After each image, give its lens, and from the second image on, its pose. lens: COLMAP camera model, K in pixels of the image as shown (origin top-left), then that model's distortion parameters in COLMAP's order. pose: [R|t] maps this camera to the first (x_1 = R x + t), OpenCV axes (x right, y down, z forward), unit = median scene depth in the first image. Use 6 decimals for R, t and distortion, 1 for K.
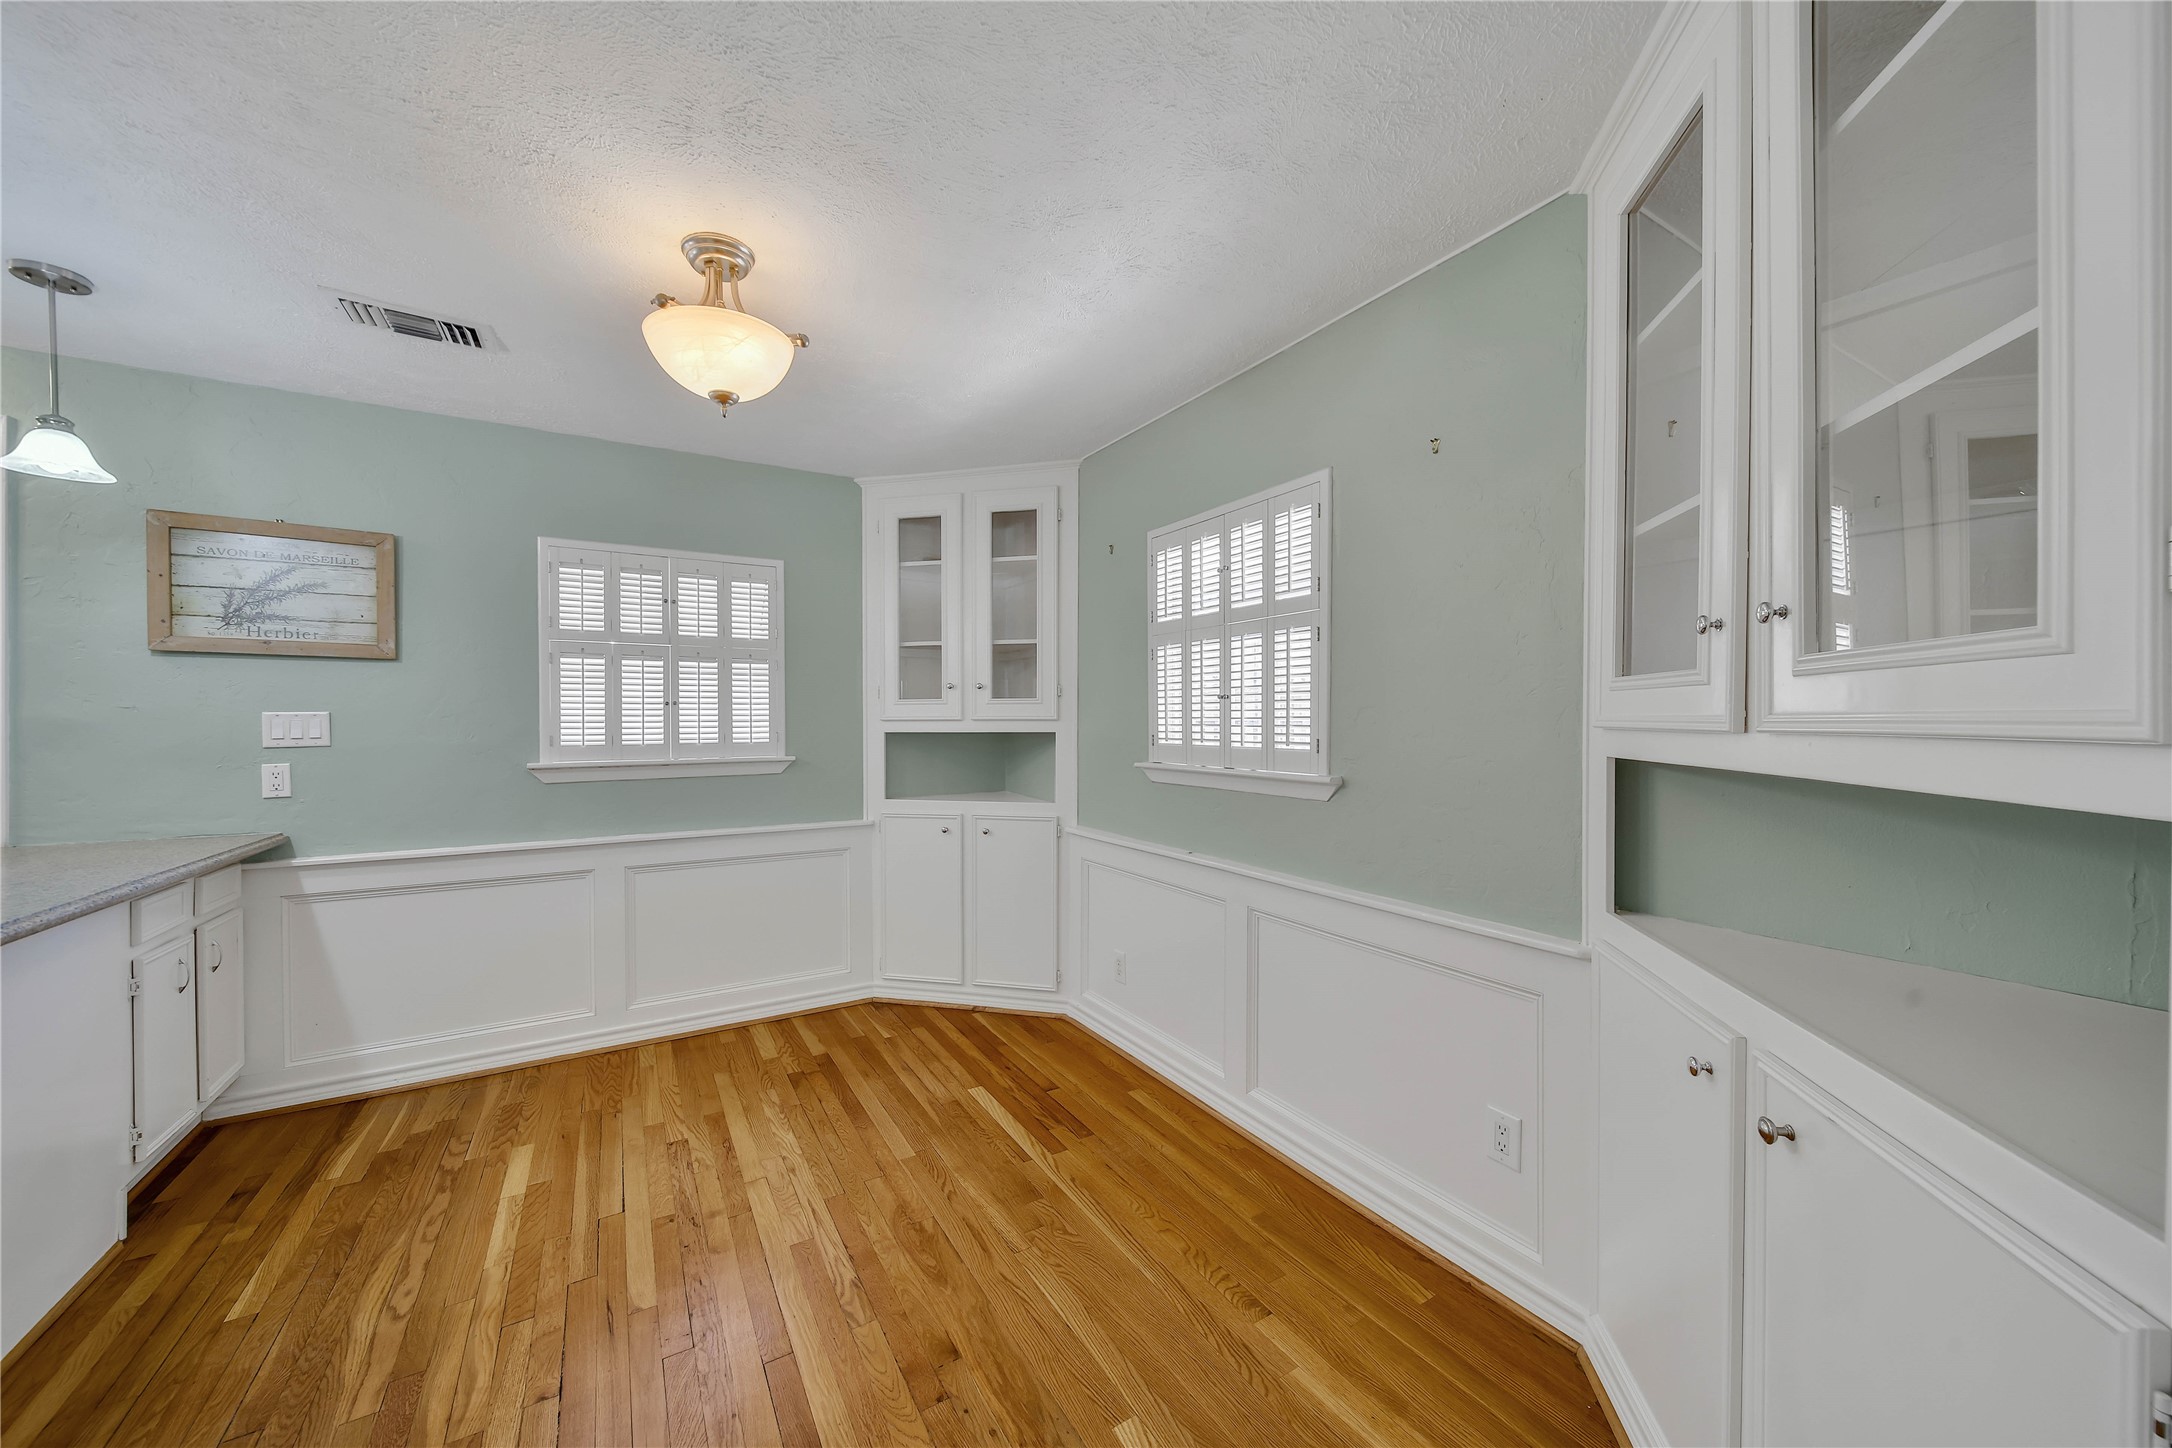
lens RADIAL K [[795.5, 0, 1082.7], [0, 795.5, 727.2], [0, 0, 1]] dist [0.001126, 0.000031]
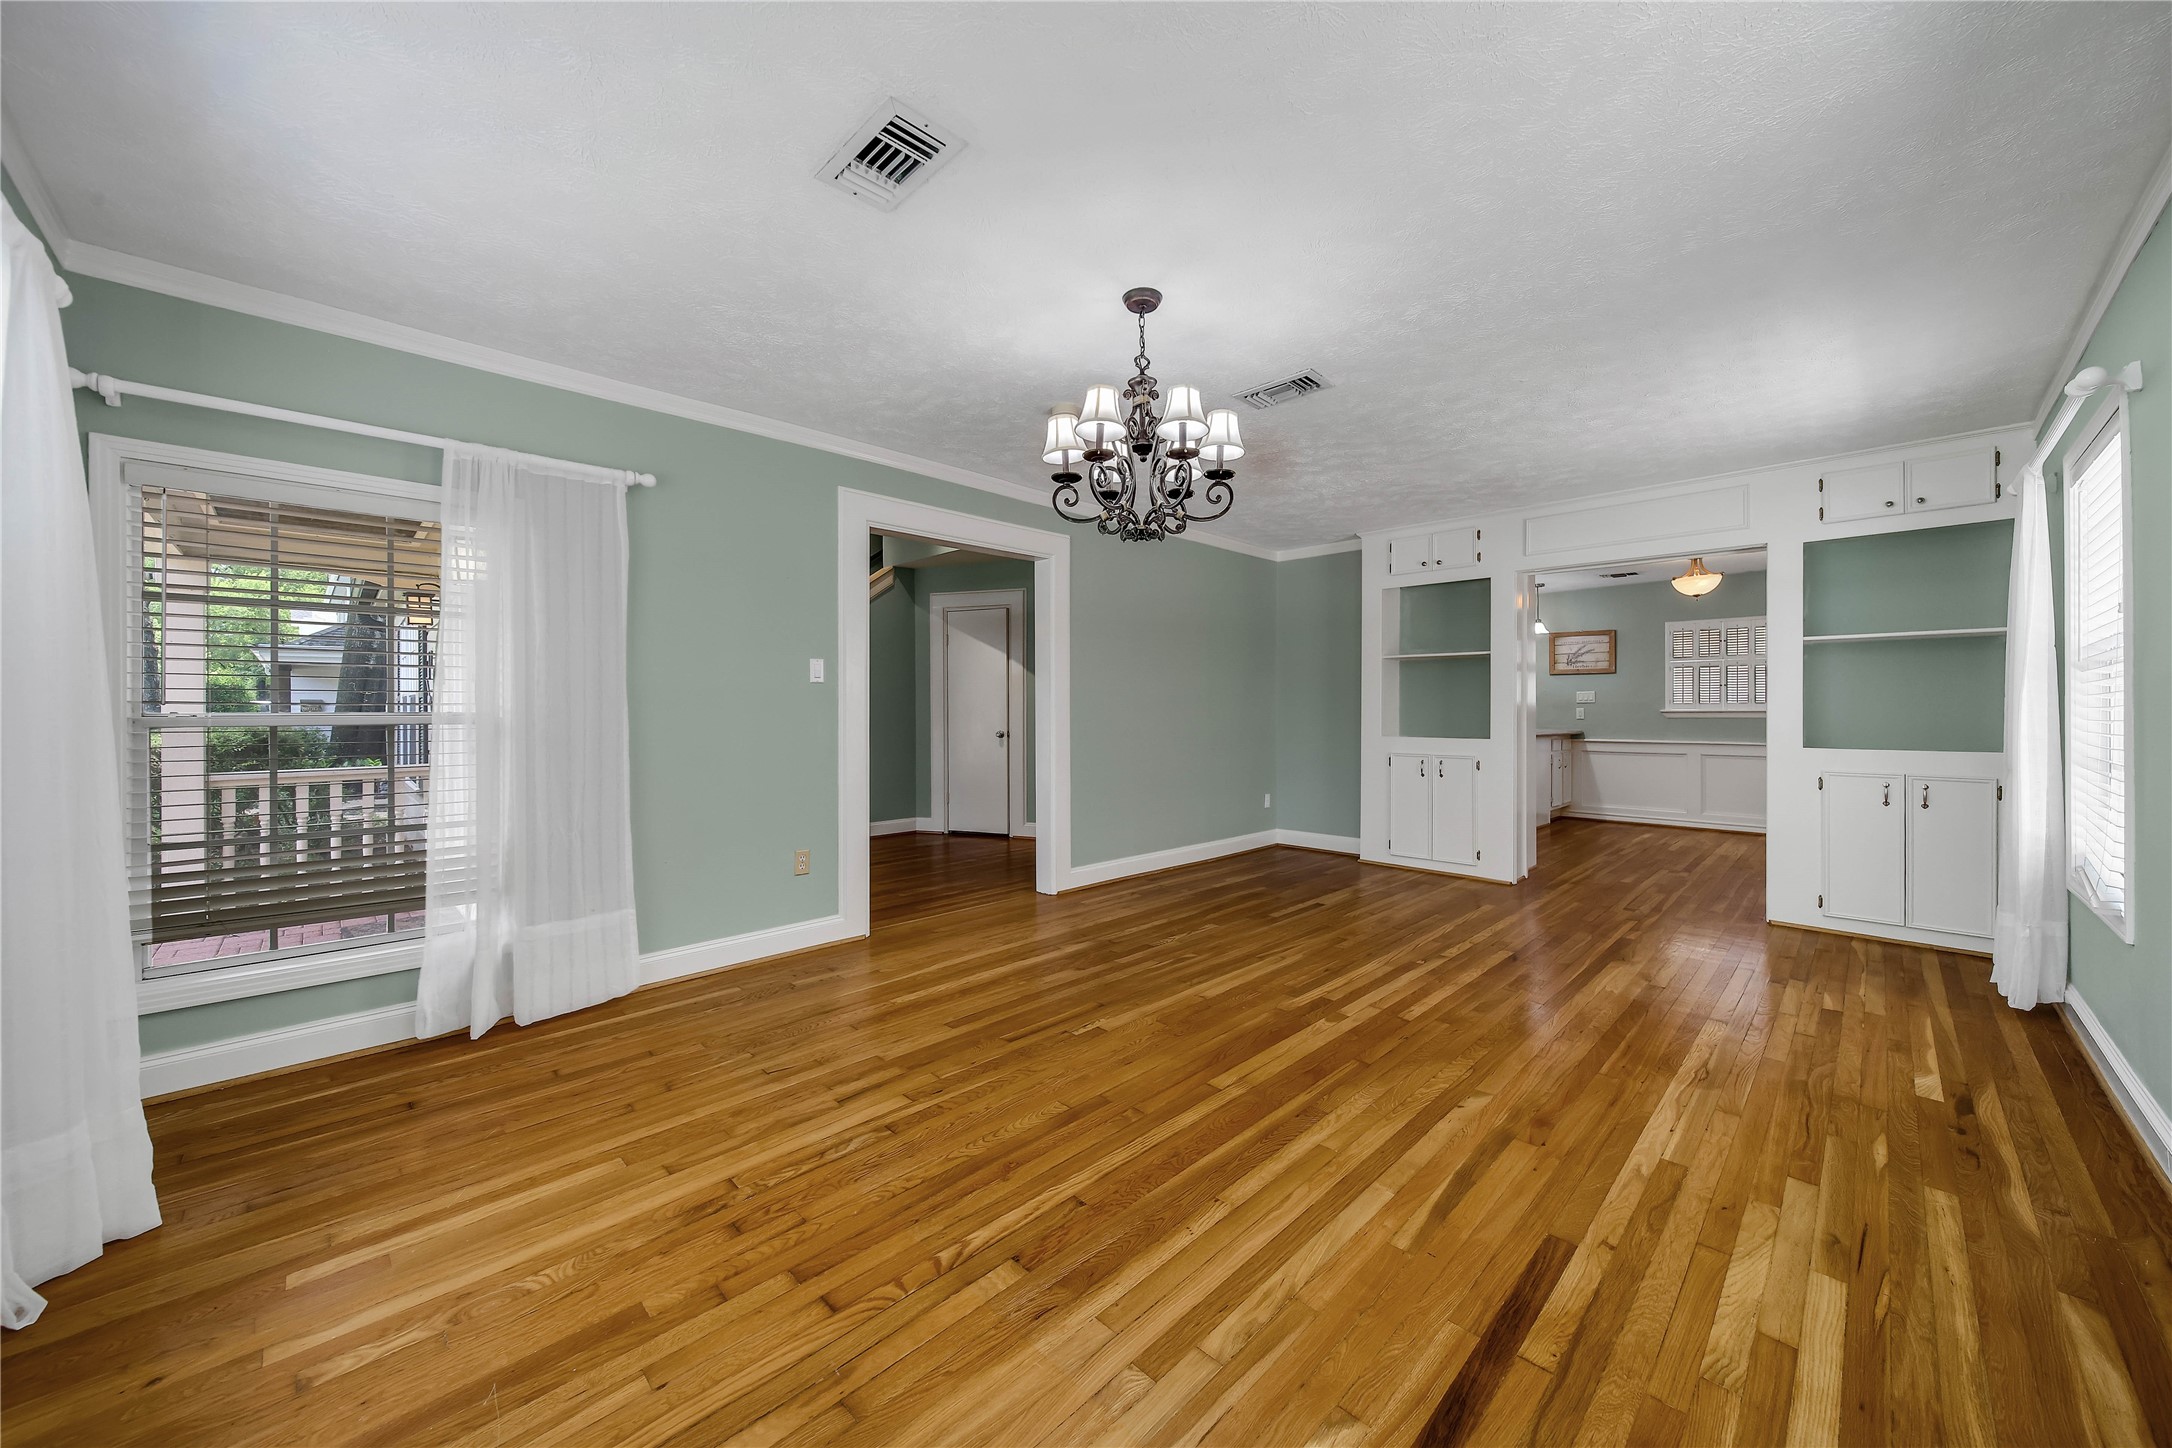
lens RADIAL K [[795.5, 0, 1081.8], [0, 795.5, 716.9], [0, 0, 1]] dist [0.001126, 0.000031]
pose [[0.226012, 0.009130, -0.974082, 1.593827], [-0.006143, 0.999950, 0.007947, 0.067244], [0.974105, 0.004187, 0.226057, -1.616271]]
